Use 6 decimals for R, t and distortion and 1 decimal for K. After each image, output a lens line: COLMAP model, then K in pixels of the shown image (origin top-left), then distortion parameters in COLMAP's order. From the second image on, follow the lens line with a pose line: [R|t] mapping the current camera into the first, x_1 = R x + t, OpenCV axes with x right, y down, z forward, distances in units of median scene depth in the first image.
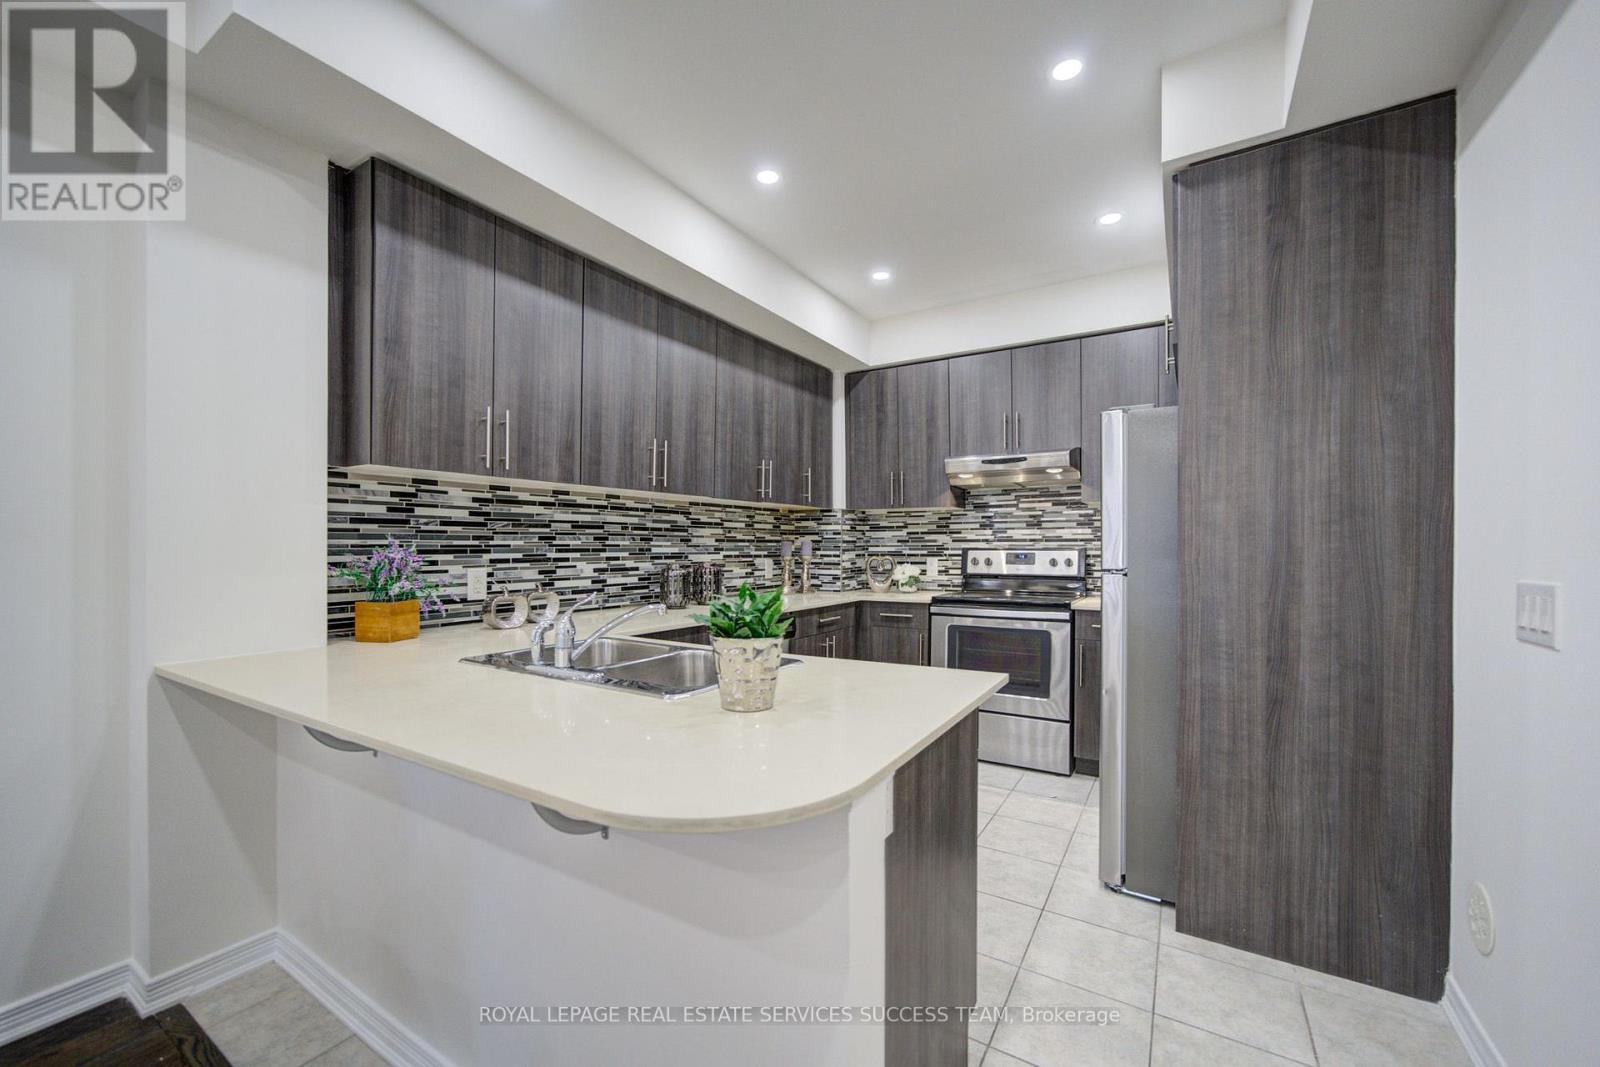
lens RADIAL K [[647.1, 0, 796.4], [0, 647.1, 551.3], [0, 0, 1]] dist [0.008806, 0.000636]
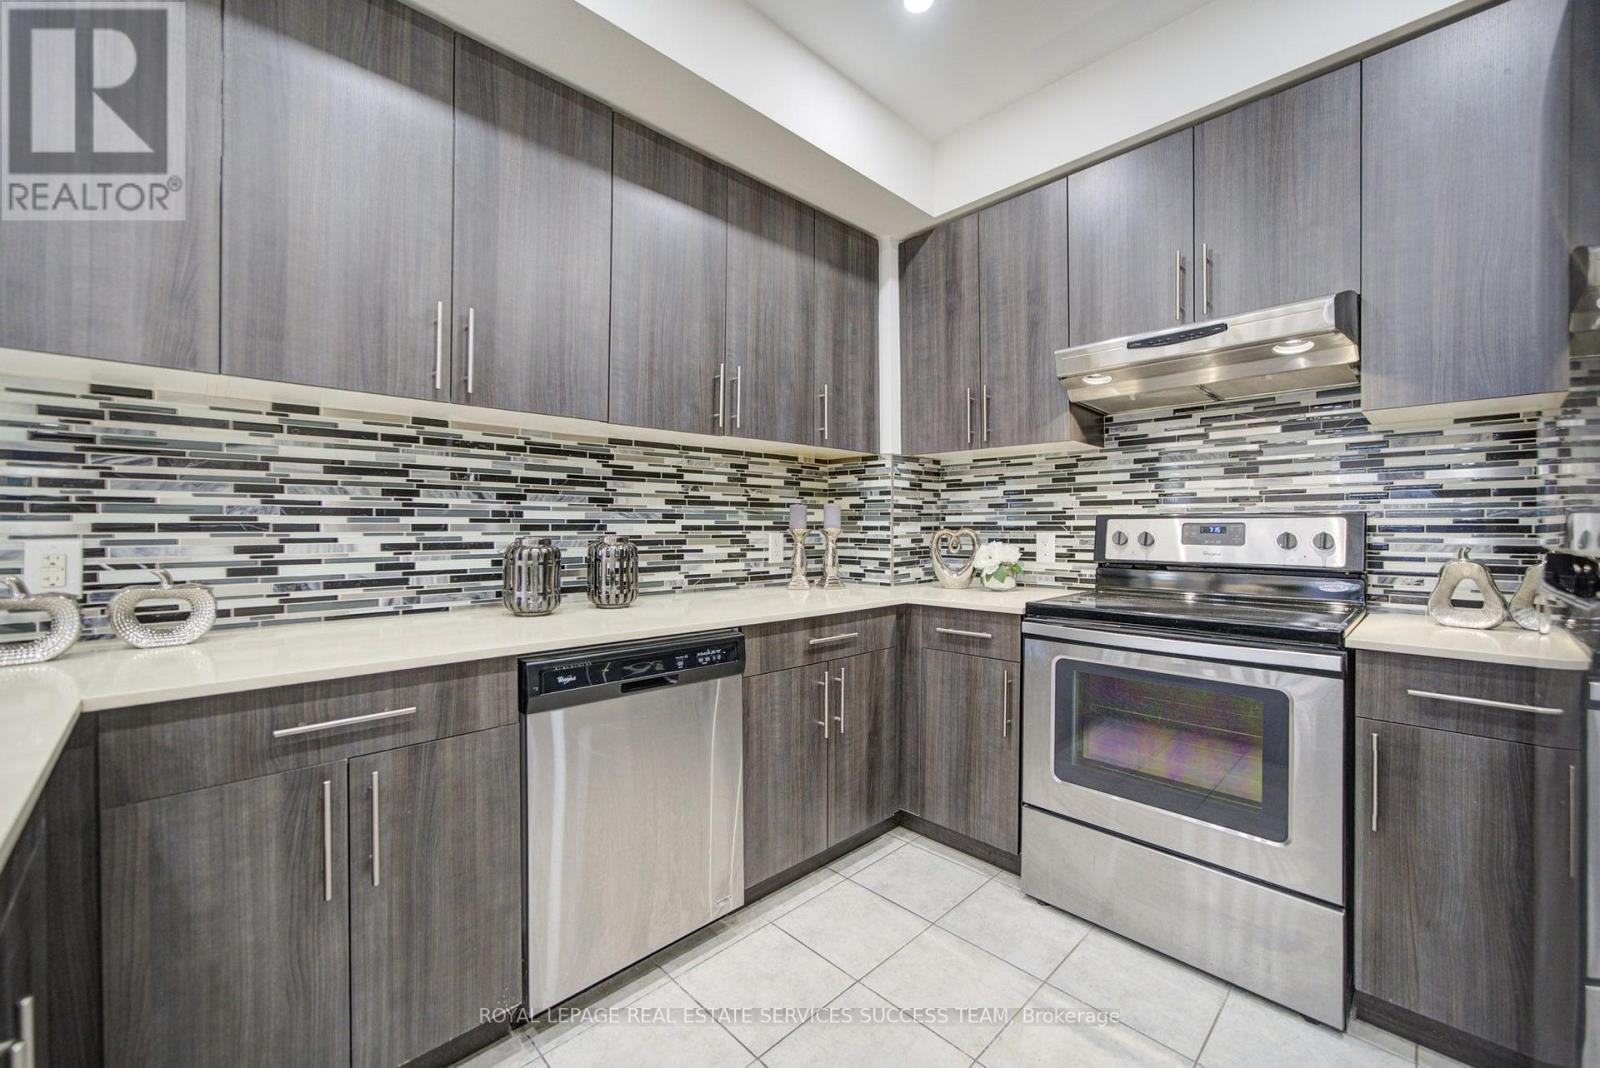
lens RADIAL K [[647.1, 0, 794.4], [0, 647.1, 521.3], [0, 0, 1]] dist [0.008806, 0.000636]
pose [[0.971409, 0.001111, -0.237409, 0.144659], [-0.004412, 0.999901, -0.013373, 0.009965], [0.237371, 0.014038, 0.971318, 0.416511]]
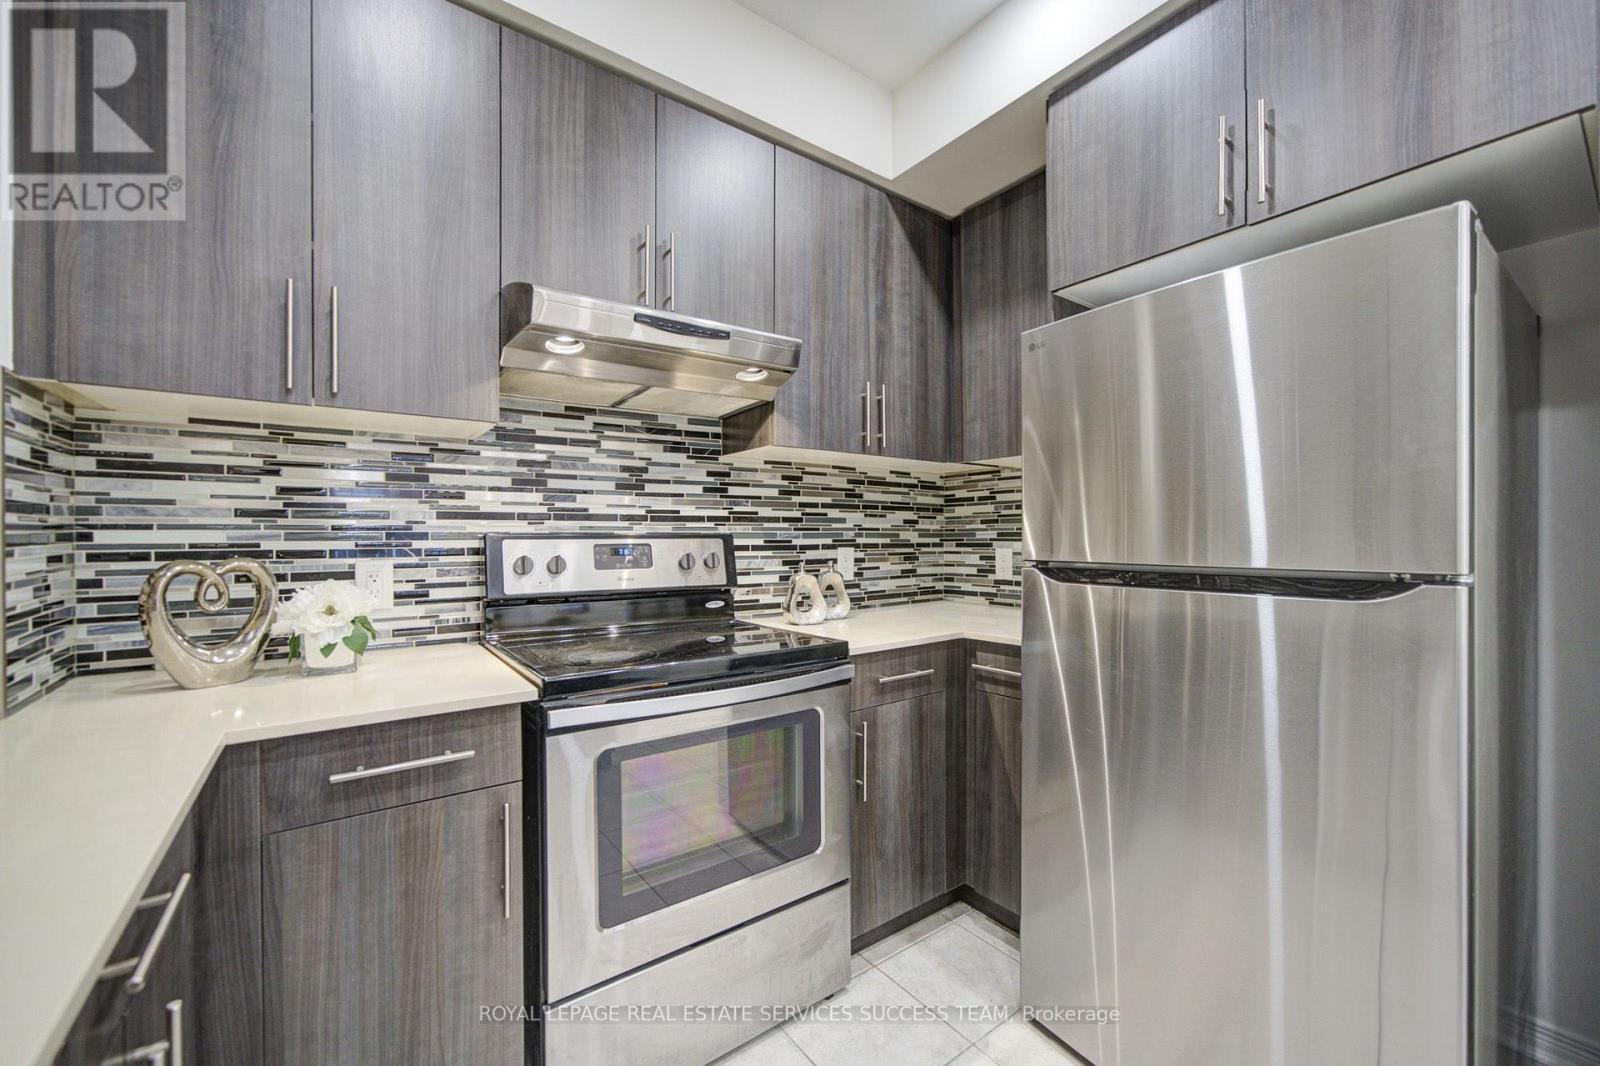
lens RADIAL K [[647.1, 0, 774.9], [0, 647.1, 543.0], [0, 0, 1]] dist [0.008806, 0.000636]
pose [[0.389973, -0.010871, 0.920762, -0.046618], [0.006334, 0.999938, 0.009123, -0.001937], [-0.920805, 0.002274, 0.390017, 0.737037]]
